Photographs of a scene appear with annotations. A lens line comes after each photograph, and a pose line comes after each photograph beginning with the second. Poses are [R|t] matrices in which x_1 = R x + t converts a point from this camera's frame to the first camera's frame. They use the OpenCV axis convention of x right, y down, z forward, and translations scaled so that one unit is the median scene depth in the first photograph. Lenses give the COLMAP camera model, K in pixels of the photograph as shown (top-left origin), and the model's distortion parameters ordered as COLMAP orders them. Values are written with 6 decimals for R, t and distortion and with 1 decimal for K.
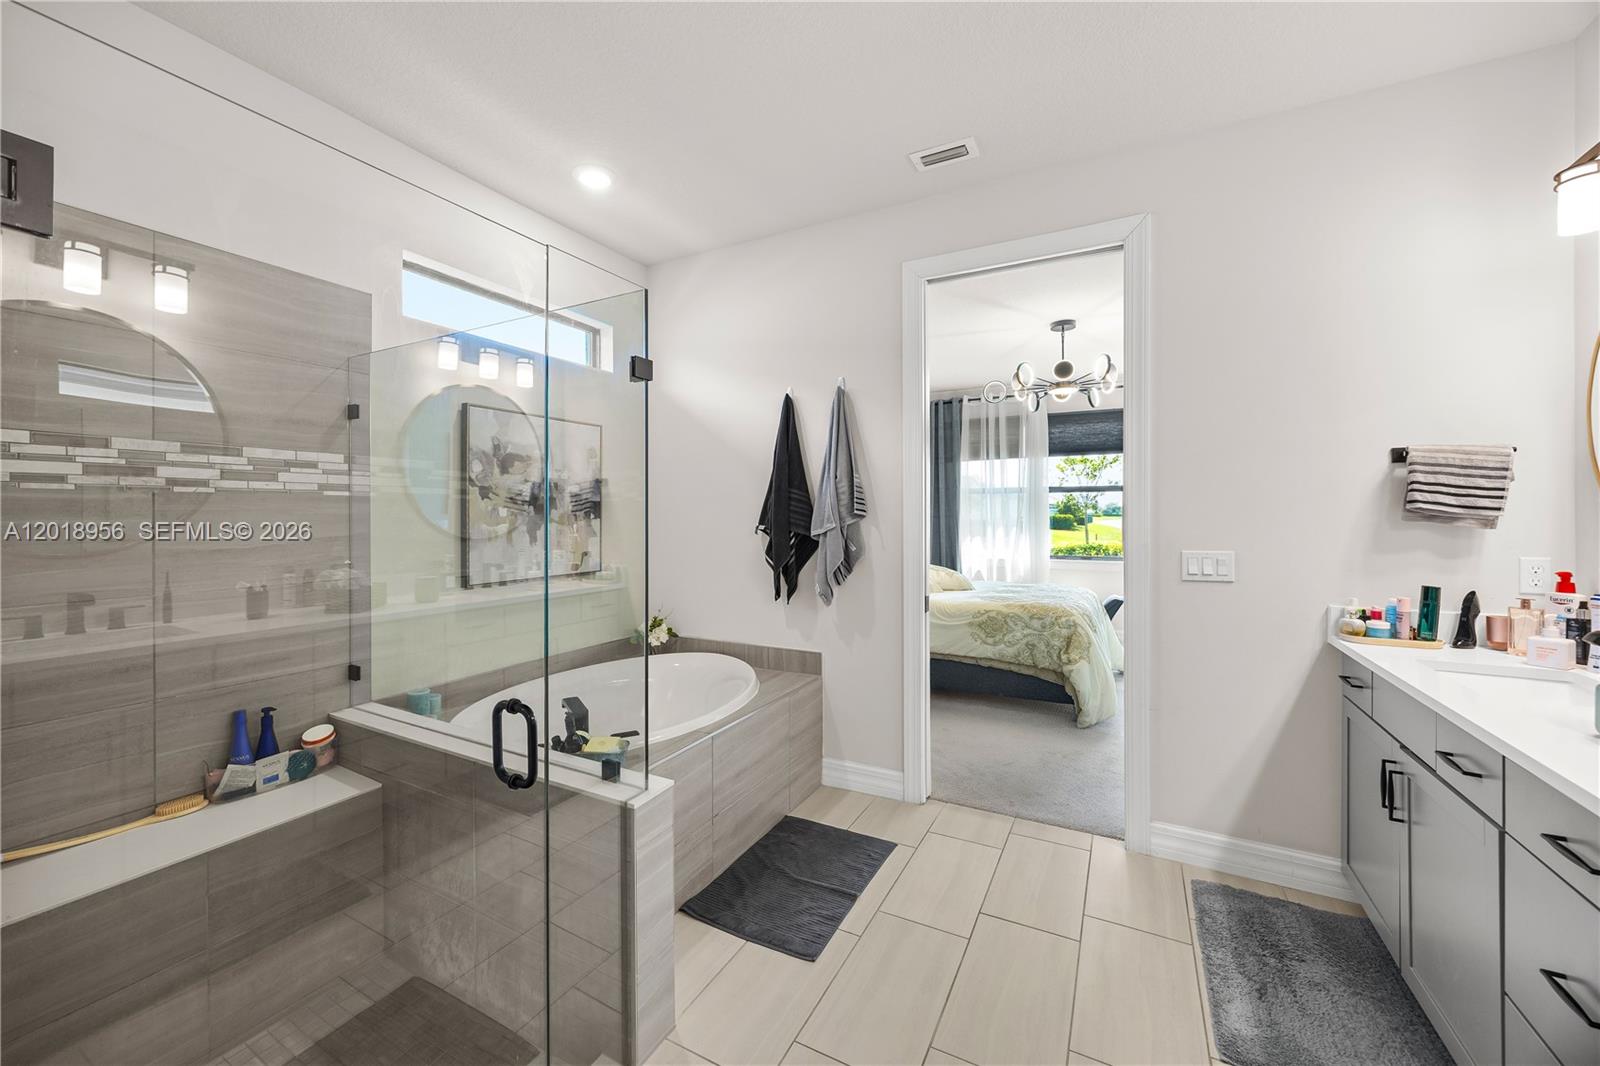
lens RADIAL K [[633.8, 0, 768.1], [0, 633.8, 515.7], [0, 0, 1]] dist [-0.003804, -0.000148]
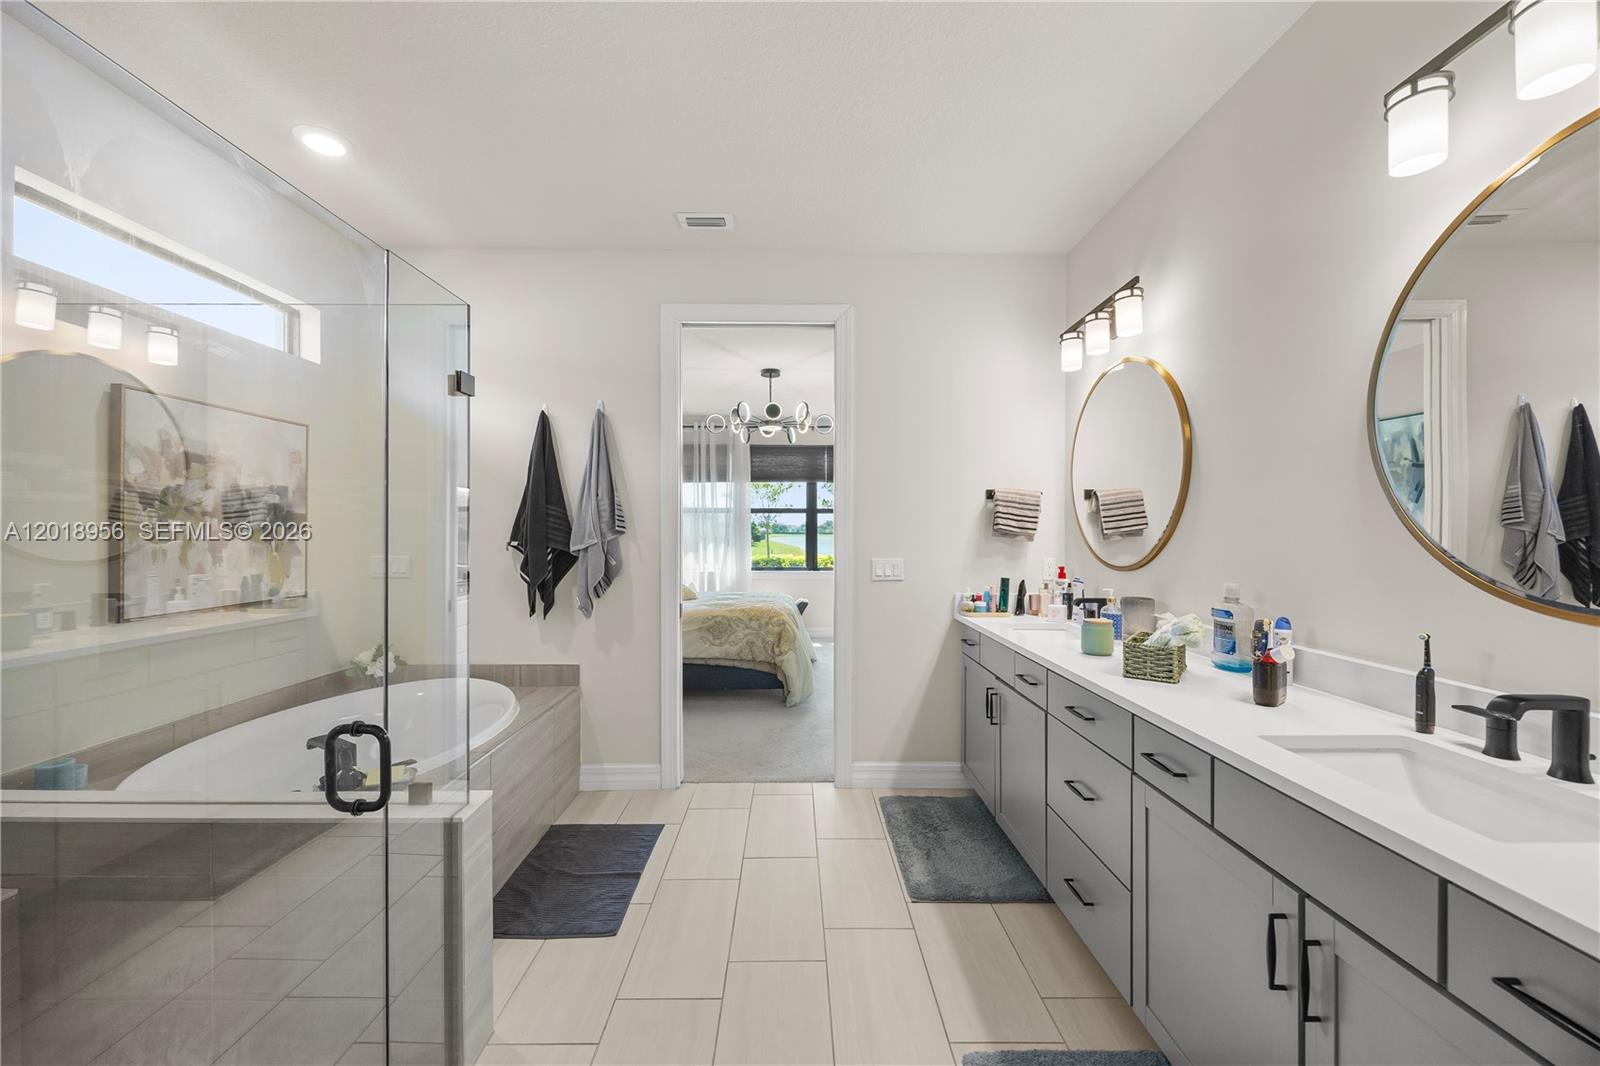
lens RADIAL K [[633.8, 0, 790.7], [0, 633.8, 534.7], [0, 0, 1]] dist [-0.003804, -0.000148]
pose [[0.864601, 0.002006, 0.502455, -0.153915], [-0.003120, 0.999994, 0.001377, 0.001976], [-0.502449, -0.002758, 0.864602, -0.075779]]
